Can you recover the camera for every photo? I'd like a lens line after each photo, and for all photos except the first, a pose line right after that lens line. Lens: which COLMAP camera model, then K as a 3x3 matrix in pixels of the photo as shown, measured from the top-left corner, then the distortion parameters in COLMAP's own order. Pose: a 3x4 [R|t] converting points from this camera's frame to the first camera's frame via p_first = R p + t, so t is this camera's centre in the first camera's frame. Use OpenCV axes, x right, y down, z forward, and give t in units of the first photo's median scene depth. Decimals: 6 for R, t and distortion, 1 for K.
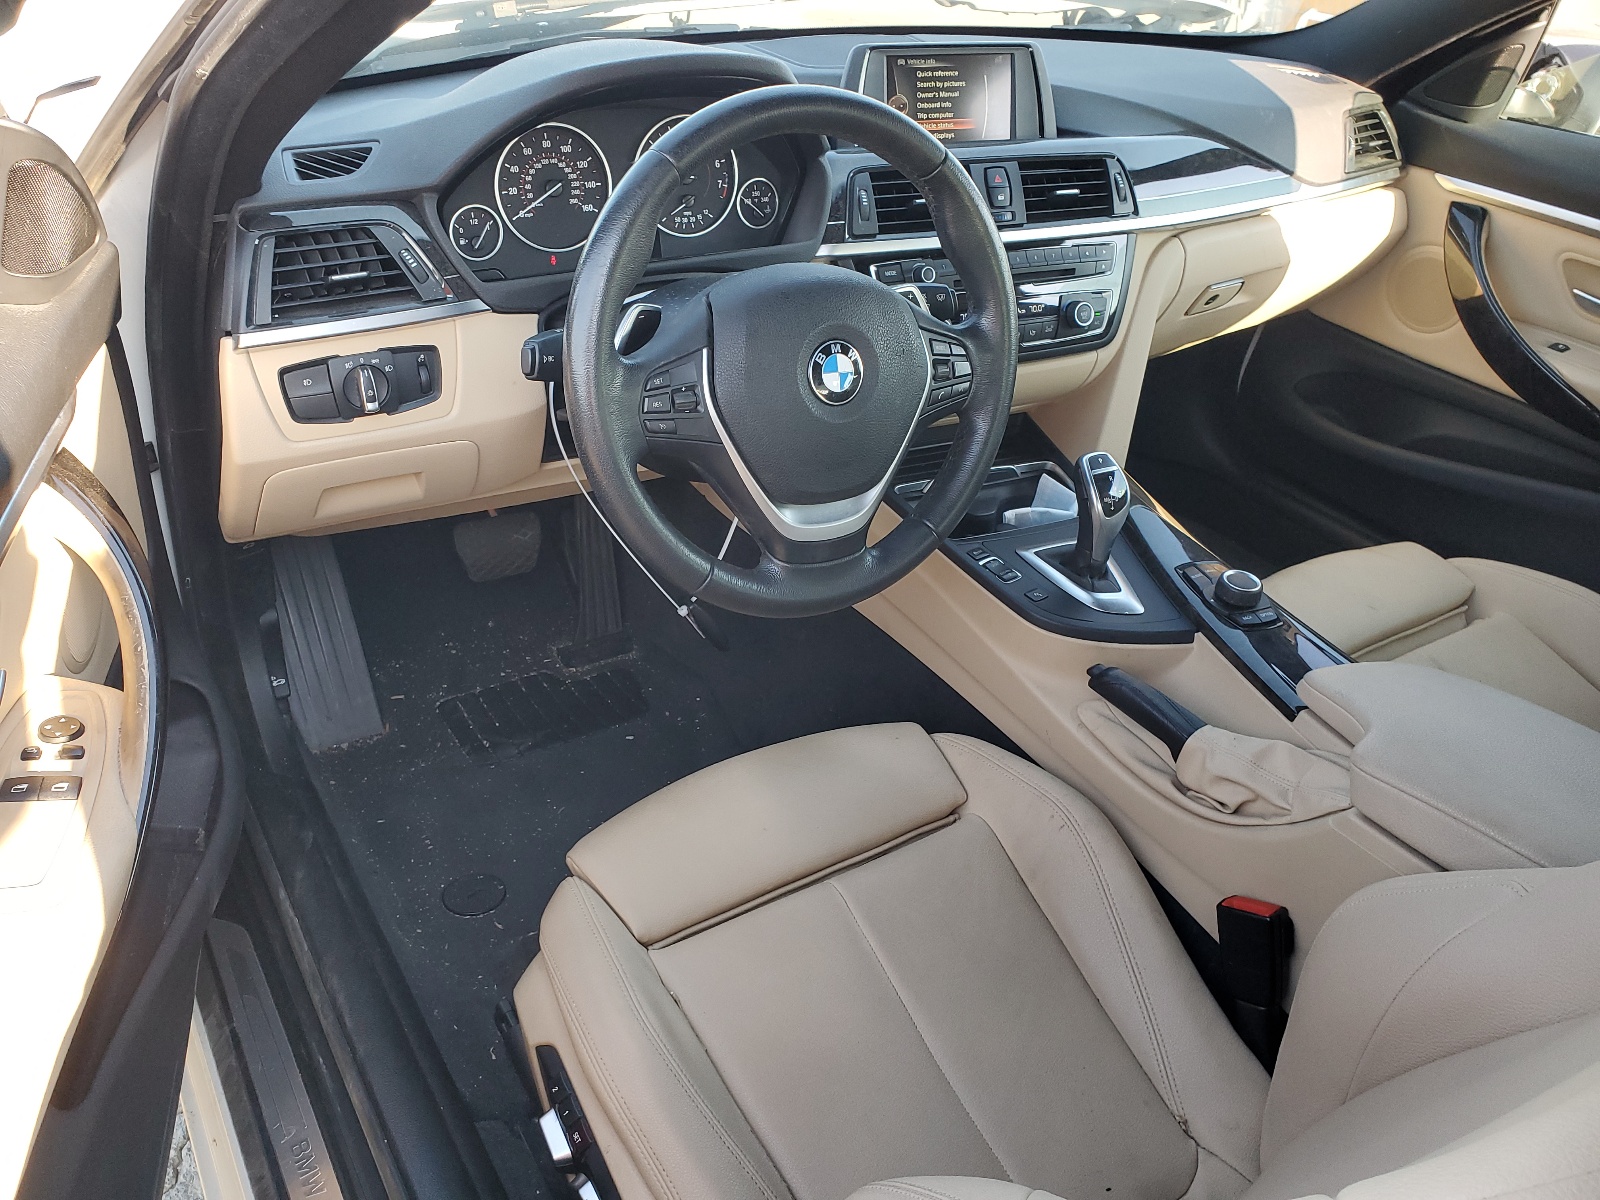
lens RADIAL K [[1224.4, 0, 804.5], [0, 1224.4, 598.0], [0, 0, 1]] dist [0.009639, -0.002956]
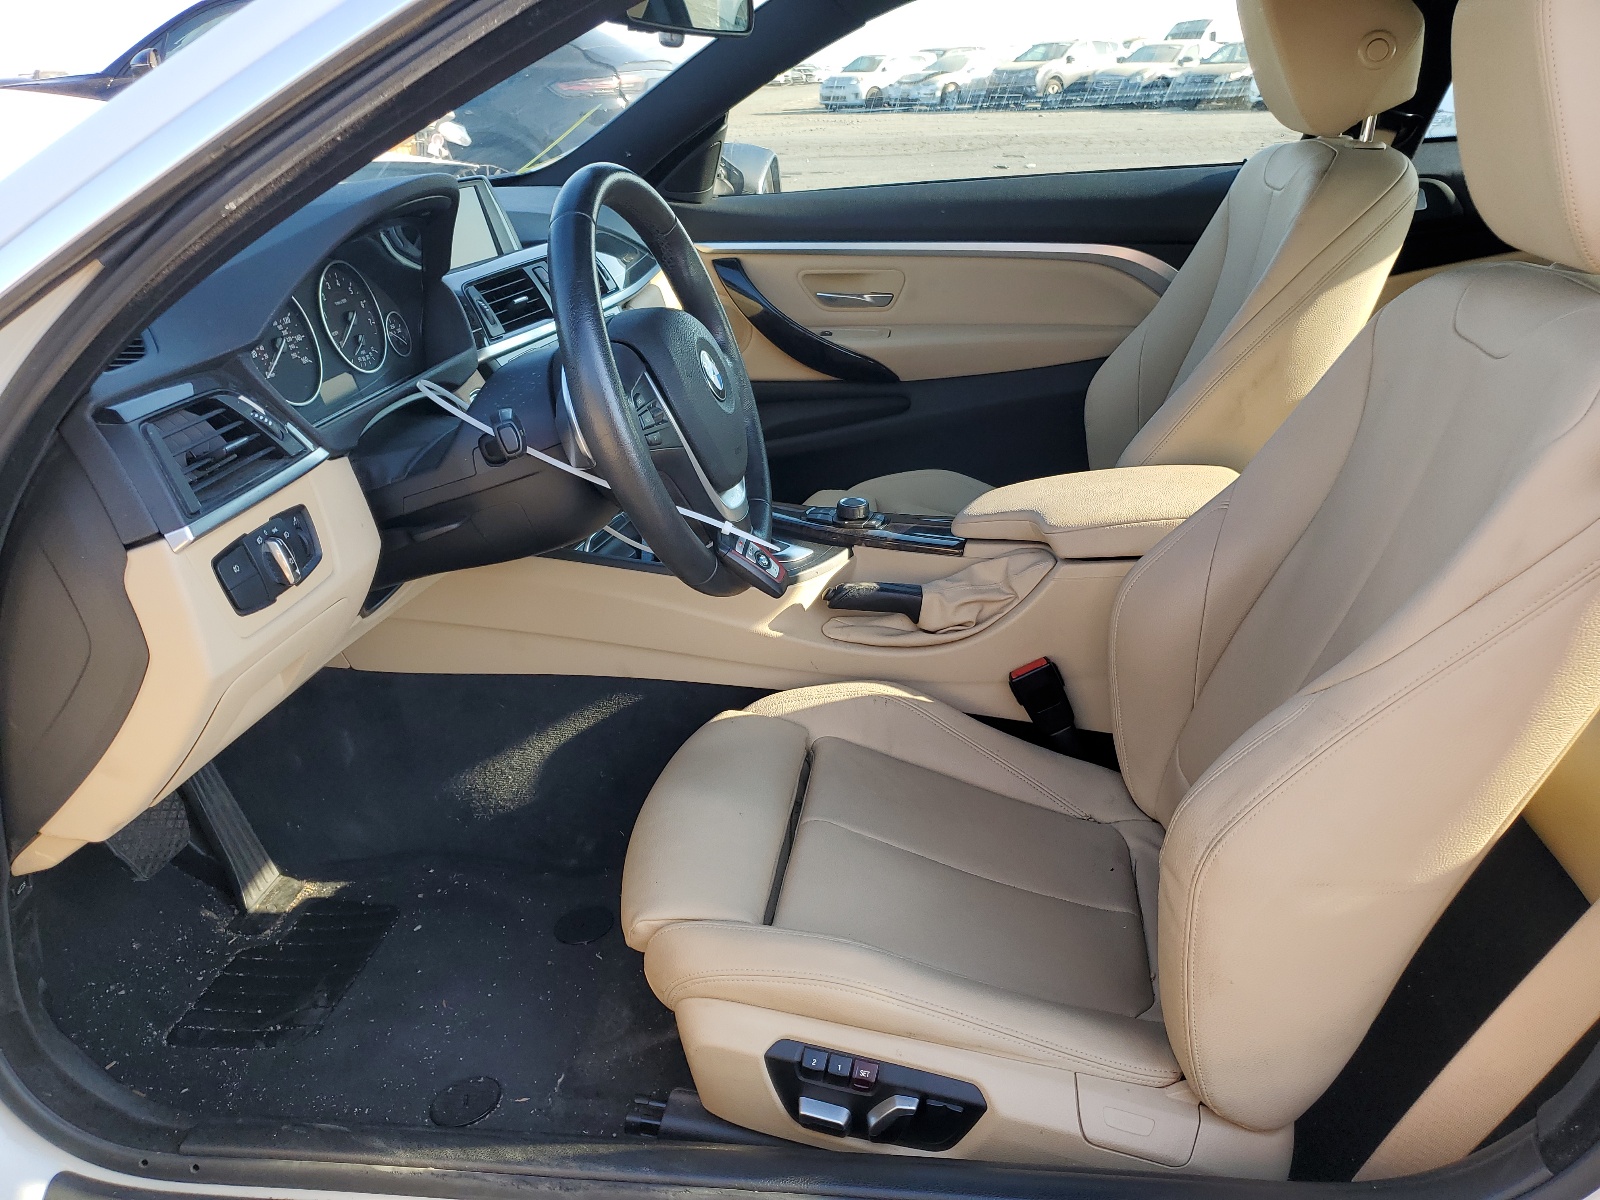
lens RADIAL K [[1224.4, 0, 797.0], [0, 1224.4, 602.3], [0, 0, 1]] dist [0.009639, -0.002956]
pose [[0.644032, -0.377851, 0.665170, -0.654338], [0.482766, 0.875243, 0.029758, 0.014195], [-0.593430, 0.301957, 0.746099, 0.087217]]
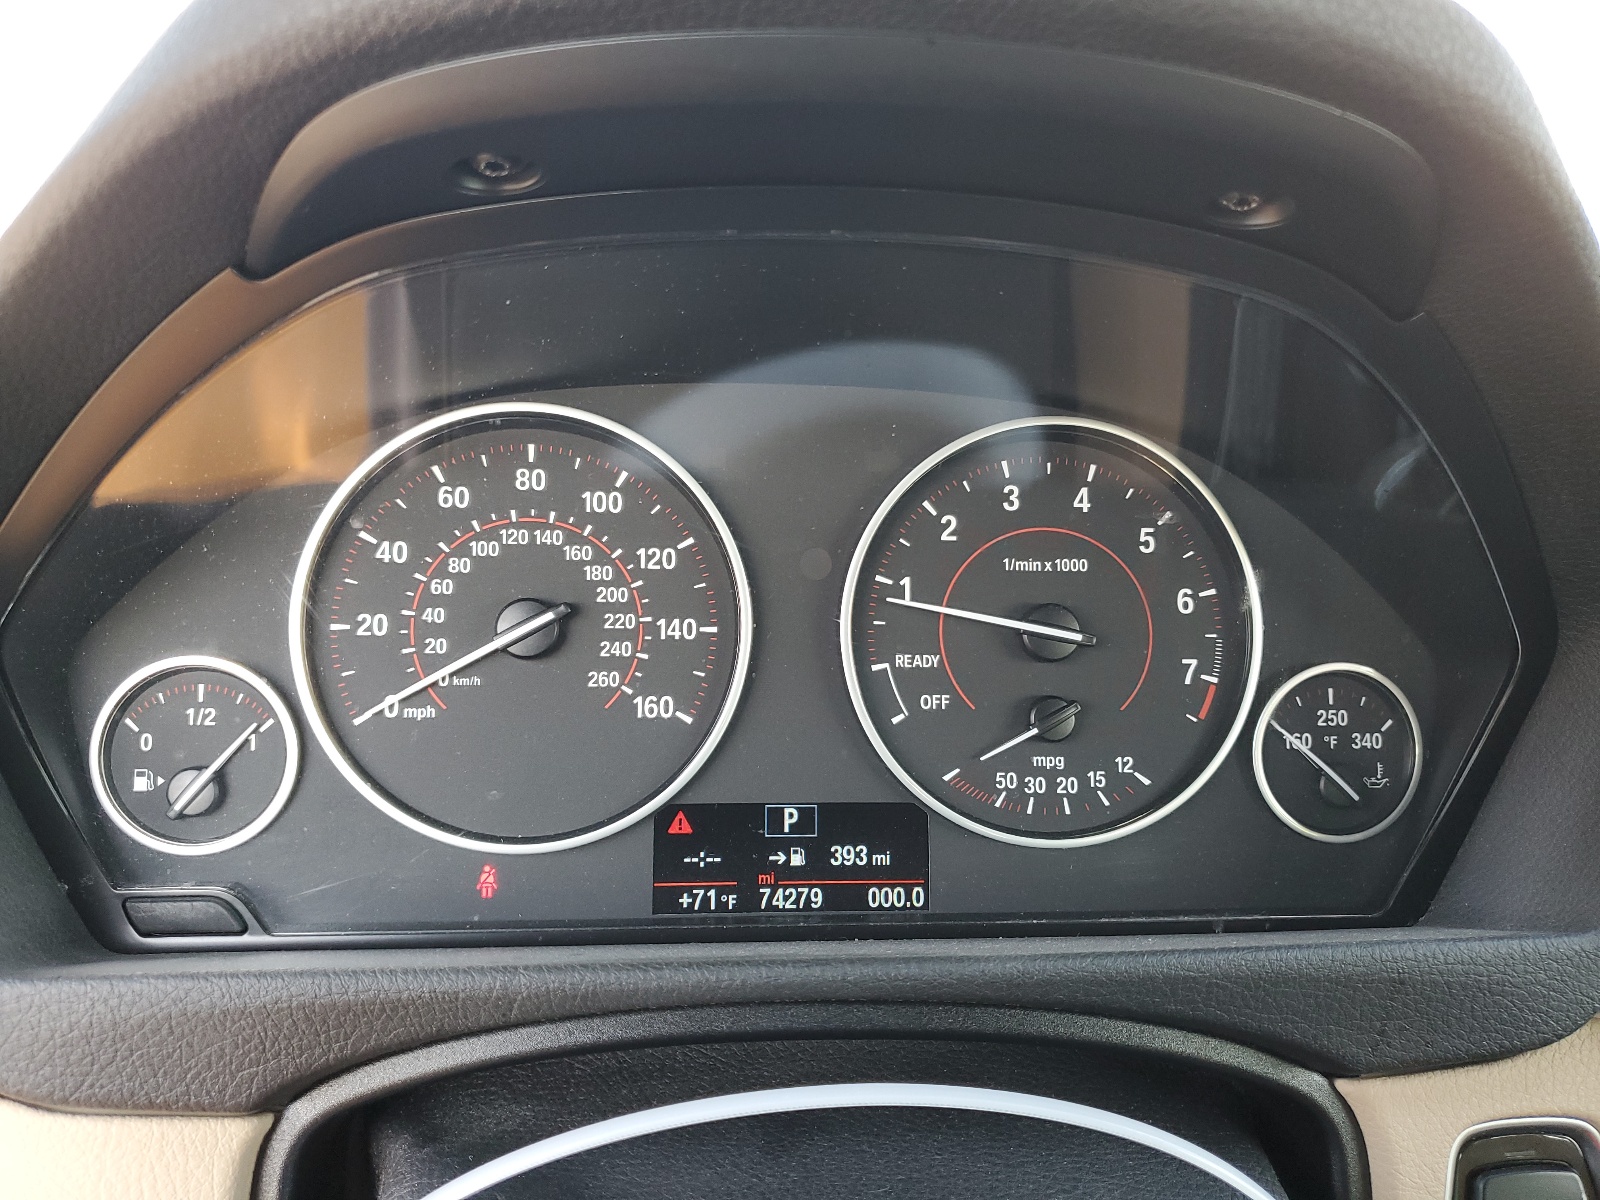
lens RADIAL K [[1224.4, 0, 797.2], [0, 1224.4, 596.9], [0, 0, 1]] dist [0.009639, -0.002956]
pose [[0.893835, 0.036579, -0.446902, -0.027403], [-0.217584, 0.906845, -0.360957, -0.250020], [0.392068, 0.419874, 0.818528, 0.781952]]
